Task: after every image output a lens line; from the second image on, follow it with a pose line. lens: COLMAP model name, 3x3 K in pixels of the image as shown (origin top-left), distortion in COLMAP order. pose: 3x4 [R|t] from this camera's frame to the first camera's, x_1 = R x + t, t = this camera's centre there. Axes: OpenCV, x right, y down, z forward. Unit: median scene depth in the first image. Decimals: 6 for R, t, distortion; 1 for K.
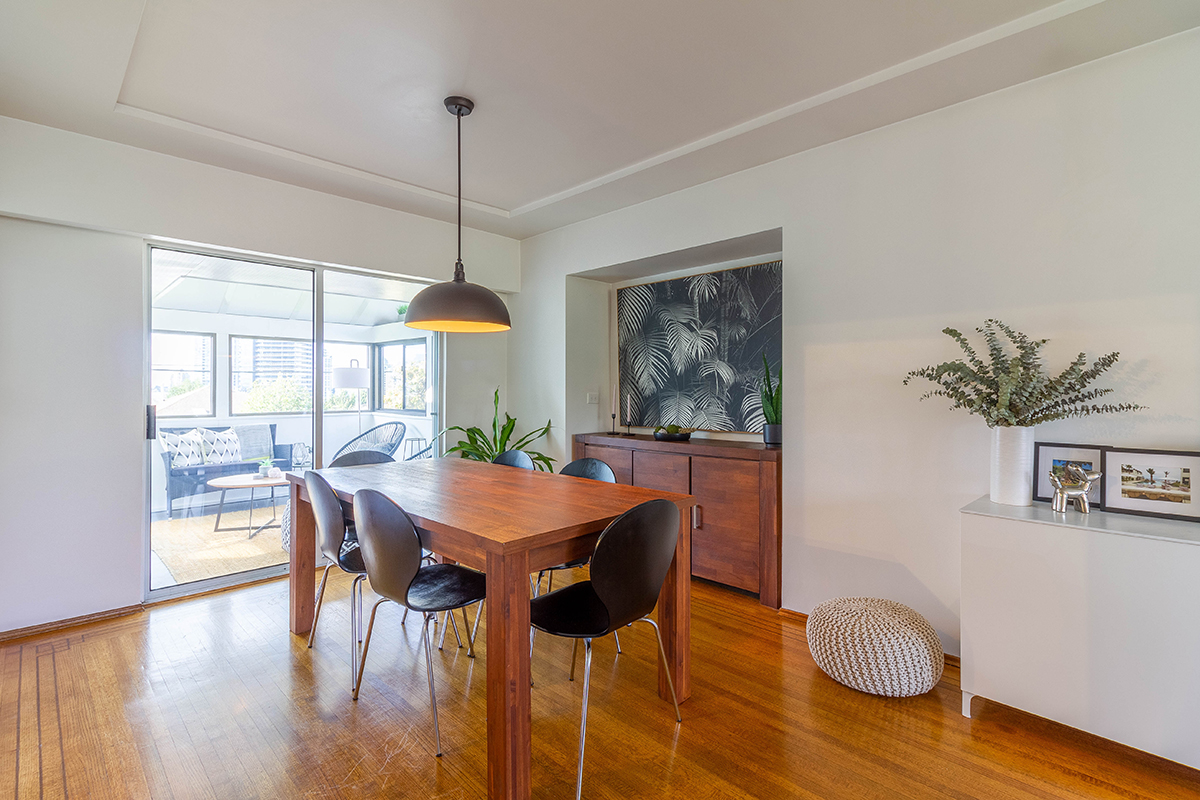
lens RADIAL K [[559.0, 0, 608.0], [0, 559.0, 388.1], [0, 0, 1]] dist [0.008312, -0.000691]
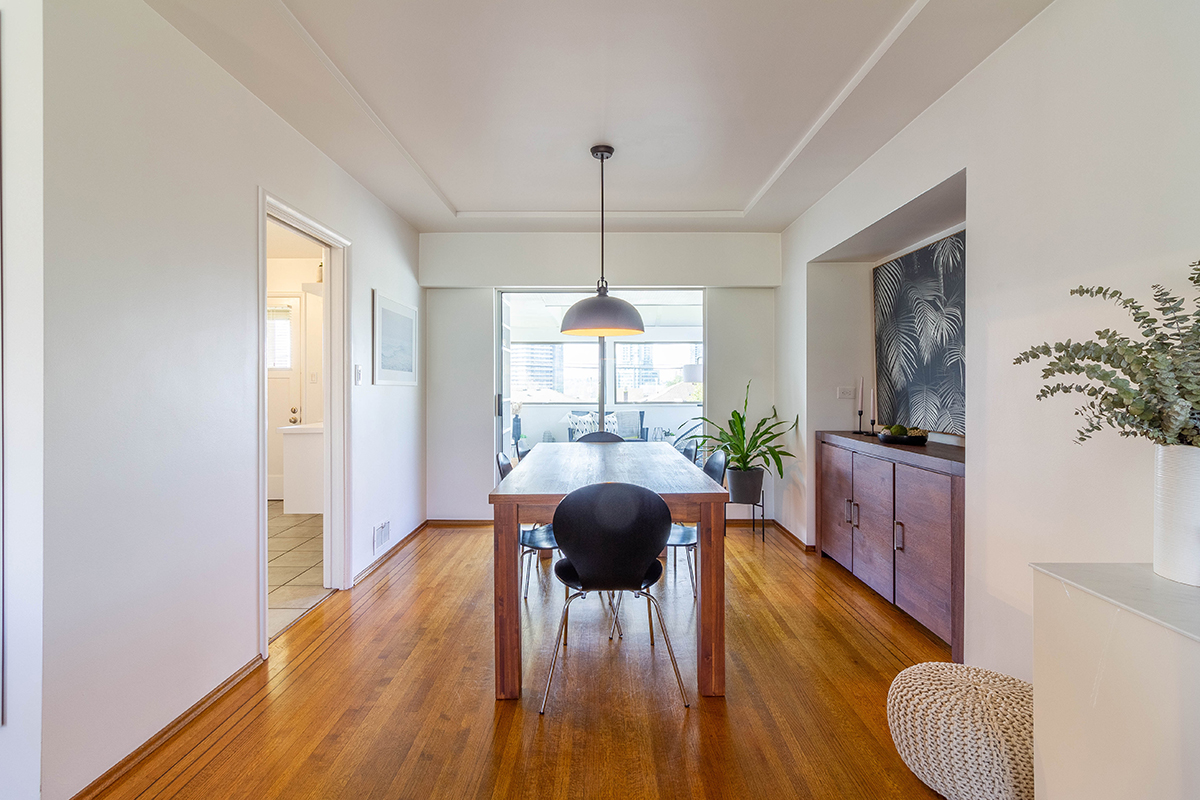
lens RADIAL K [[559.0, 0, 598.9], [0, 559.0, 386.1], [0, 0, 1]] dist [0.008312, -0.000691]
pose [[0.698987, 0.000348, -0.715134, 0.394241], [0.005201, 0.999971, 0.005570, 0.000447], [0.715116, -0.007612, 0.698965, 0.089119]]
